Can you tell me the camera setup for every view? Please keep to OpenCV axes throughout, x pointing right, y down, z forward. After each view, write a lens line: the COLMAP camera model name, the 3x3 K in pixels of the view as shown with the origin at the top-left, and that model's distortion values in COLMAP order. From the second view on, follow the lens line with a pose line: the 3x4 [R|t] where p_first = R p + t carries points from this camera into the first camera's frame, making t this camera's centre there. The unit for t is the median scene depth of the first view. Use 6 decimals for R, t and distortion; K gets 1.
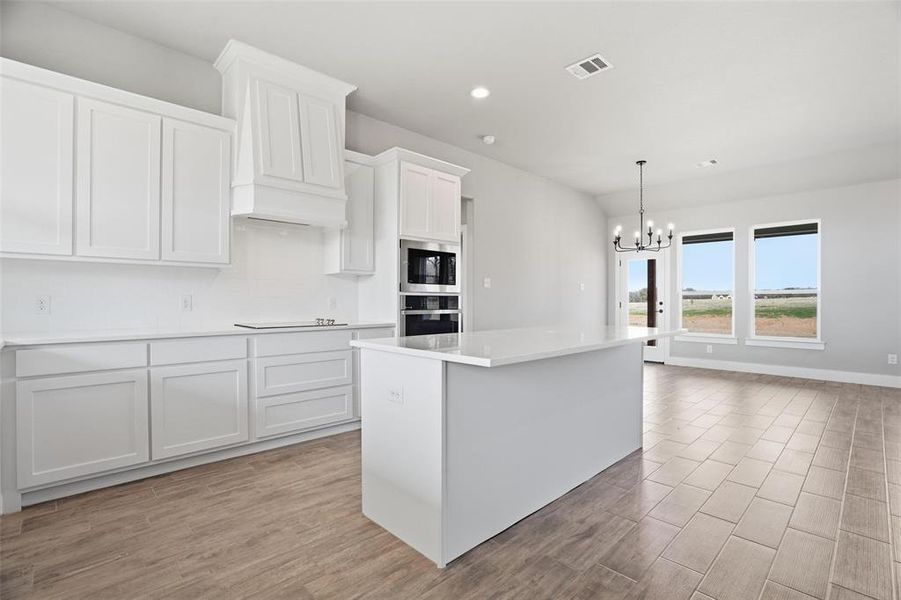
lens RADIAL K [[421.3, 0, 450.5], [0, 421.3, 300.0], [0, 0, 1]] dist [-0.061683, 0.025342]
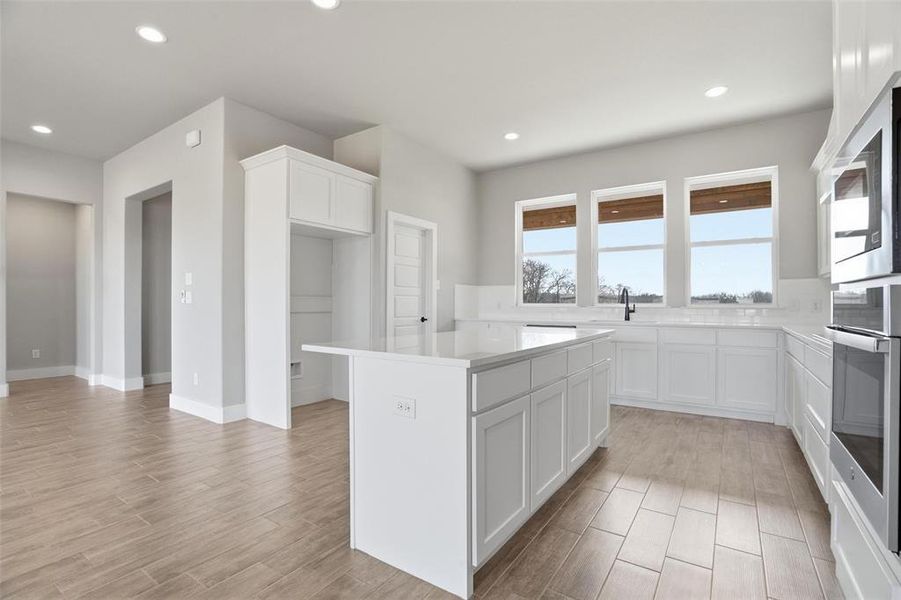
lens RADIAL K [[425.7, 0, 452.0], [0, 425.7, 303.3], [0, 0, 1]] dist [-0.062531, 0.026186]
pose [[-0.976122, -0.004616, -0.217174, 0.348252], [-0.004415, 0.999989, -0.001409, 0.002164], [0.217178, -0.000417, -0.976132, 1.229316]]
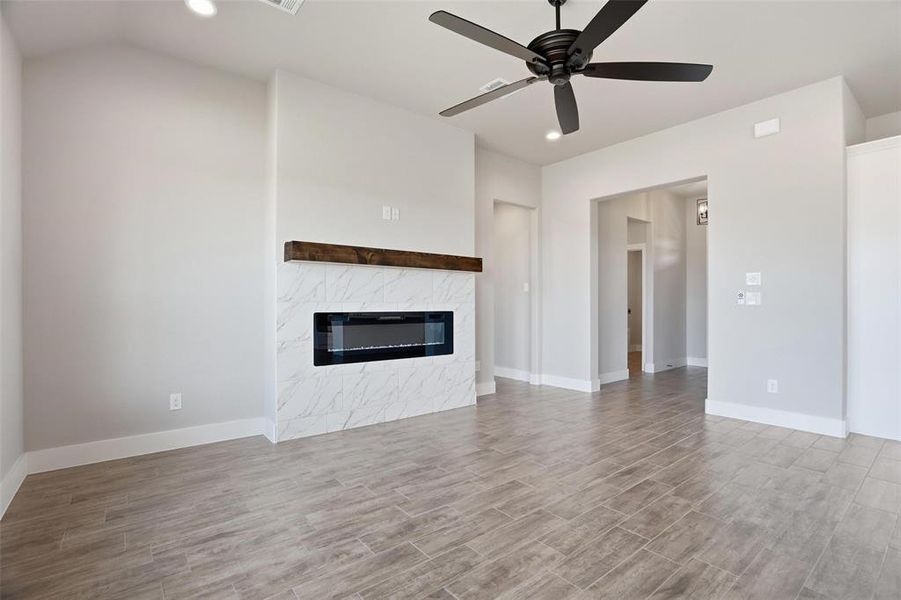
lens RADIAL K [[425.7, 0, 452.0], [0, 425.7, 303.3], [0, 0, 1]] dist [-0.062531, 0.026186]
pose [[-0.996328, -0.002945, 0.085568, 1.360387], [-0.003081, 0.999994, -0.001456, 0.003840], [-0.085563, -0.001714, -0.996331, 1.103254]]
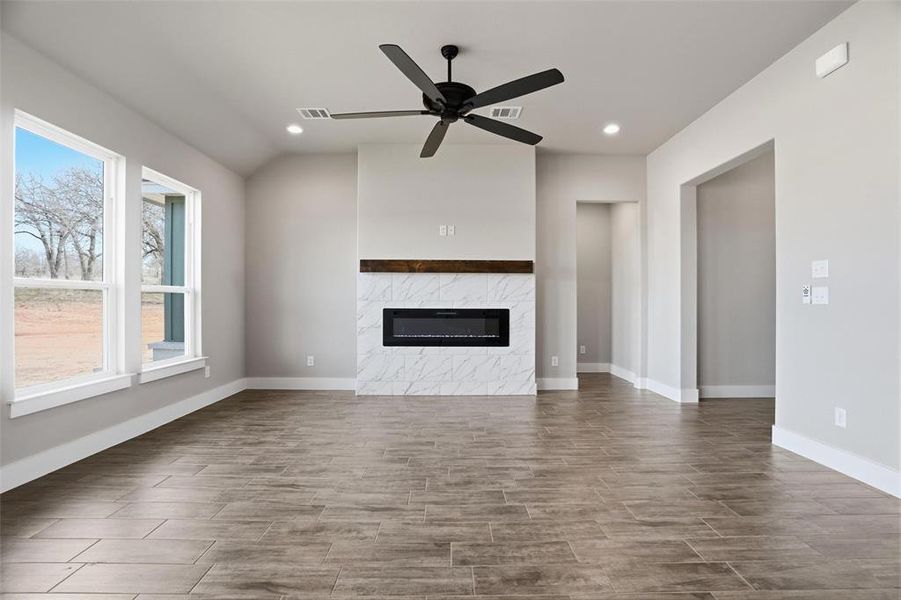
lens RADIAL K [[421.3, 0, 450.5], [0, 421.3, 300.0], [0, 0, 1]] dist [-0.061683, 0.025342]
pose [[-0.730796, -0.000417, 0.682595, 0.741015], [-0.004369, 0.999982, -0.004067, 0.002434], [-0.682582, -0.005955, -0.730785, 1.025167]]
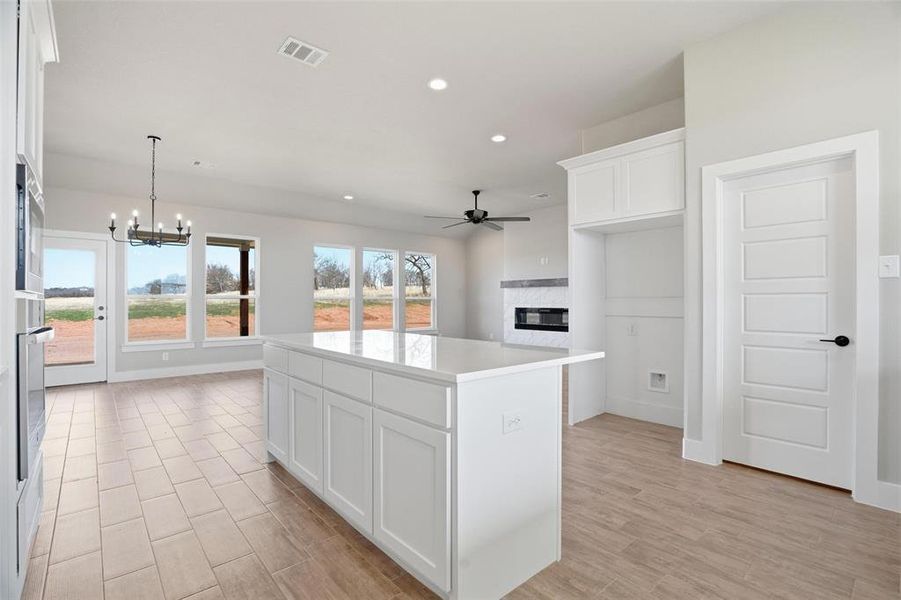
lens RADIAL K [[421.3, 0, 450.5], [0, 421.3, 300.0], [0, 0, 1]] dist [-0.061683, 0.025342]
pose [[0.036789, 0.003699, 0.999316, -0.461022], [0.000745, 0.999993, -0.003729, -0.008277], [-0.999323, 0.000881, 0.036786, 0.518573]]
